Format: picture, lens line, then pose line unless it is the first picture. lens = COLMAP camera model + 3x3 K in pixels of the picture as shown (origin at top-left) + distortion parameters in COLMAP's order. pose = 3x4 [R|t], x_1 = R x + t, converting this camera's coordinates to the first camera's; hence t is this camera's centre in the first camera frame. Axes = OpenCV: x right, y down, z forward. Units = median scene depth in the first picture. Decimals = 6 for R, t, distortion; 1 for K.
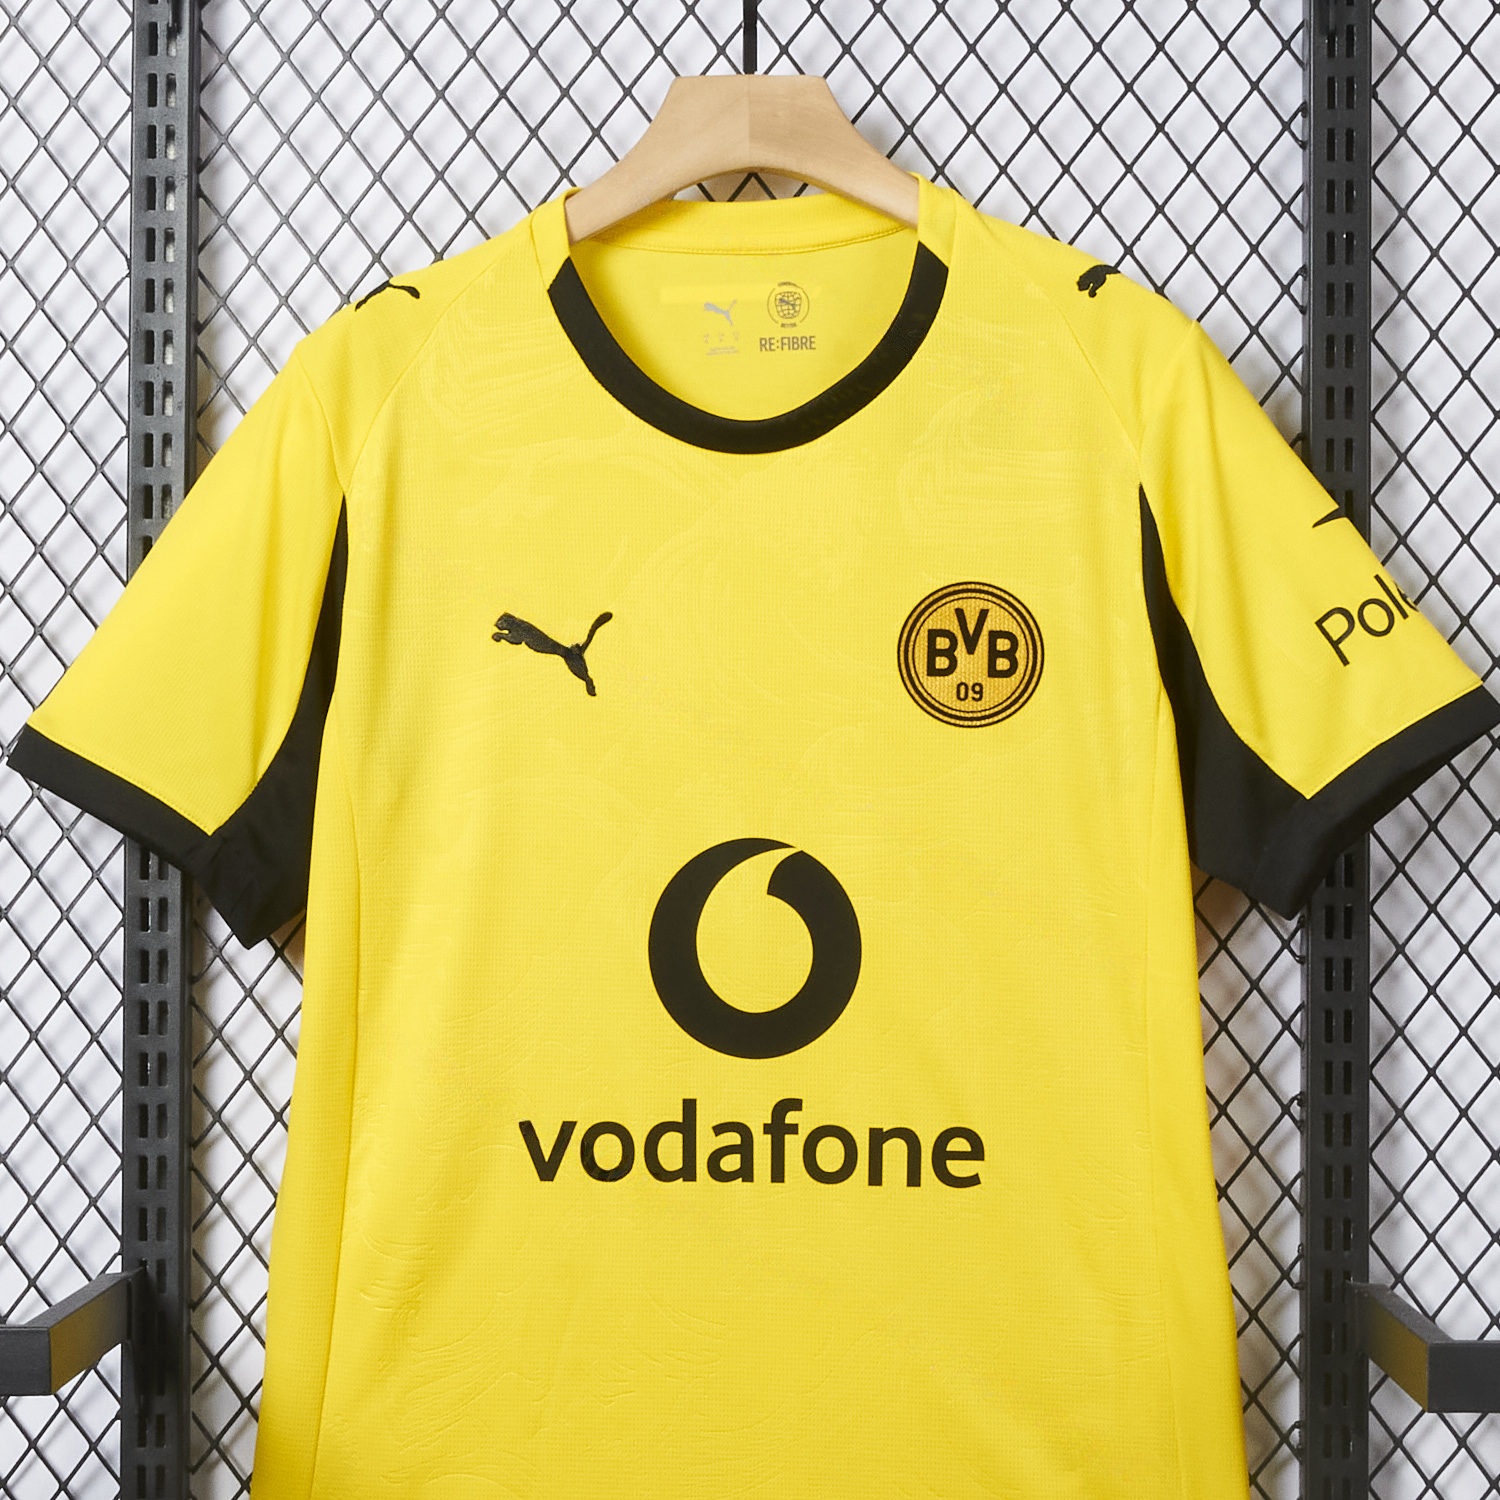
lens RADIAL K [[3837.0, 0, 750.0], [0, 3837.0, 750.0], [0, 0, 1]] dist [-0.081554, 0.811970]
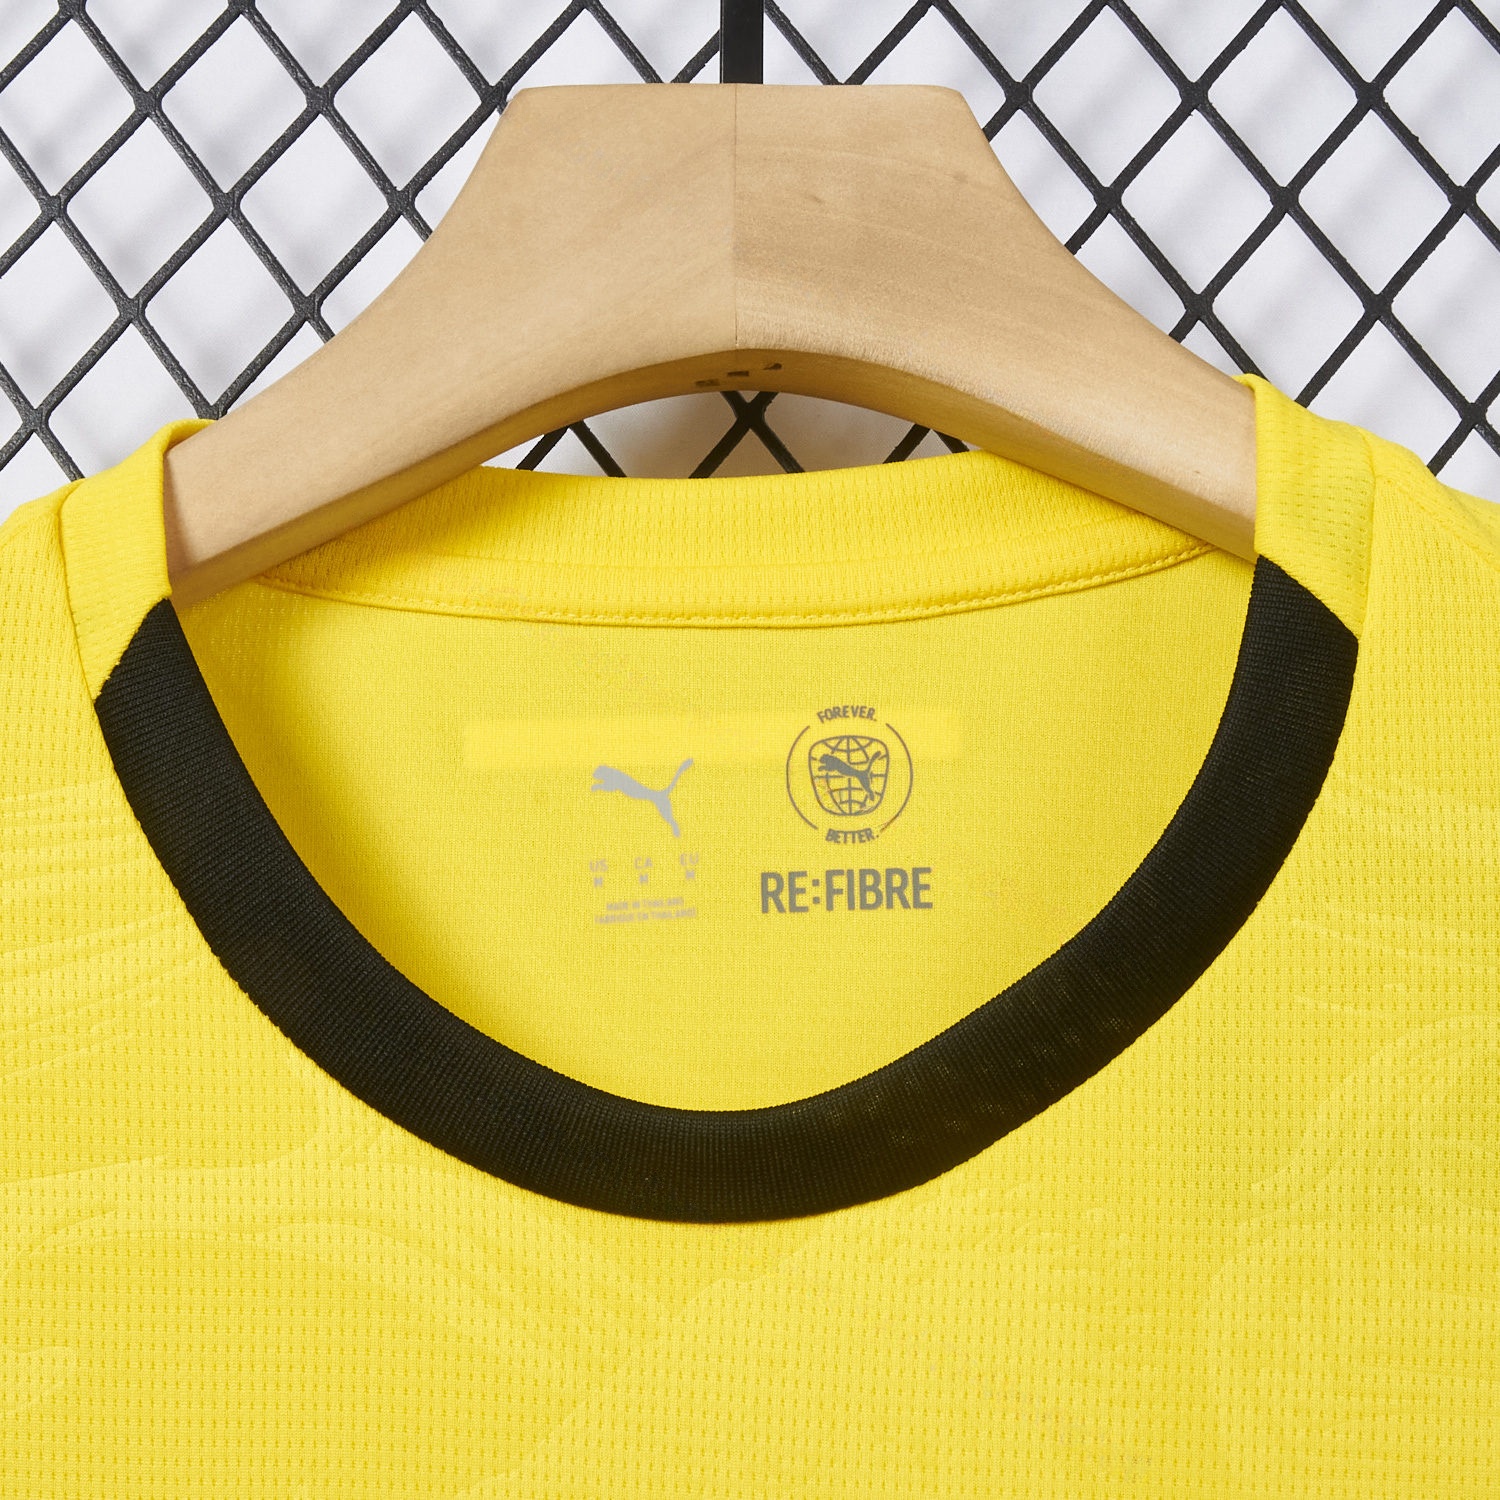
lens RADIAL K [[3837.0, 0, 750.0], [0, 3837.0, 750.0], [0, 0, 1]] dist [-0.081554, 0.811970]
pose [[0.999810, 0.009452, -0.017057, 0.007095], [-0.012947, 0.975827, -0.218163, -0.046390], [0.014582, 0.218342, 0.975763, 0.679788]]
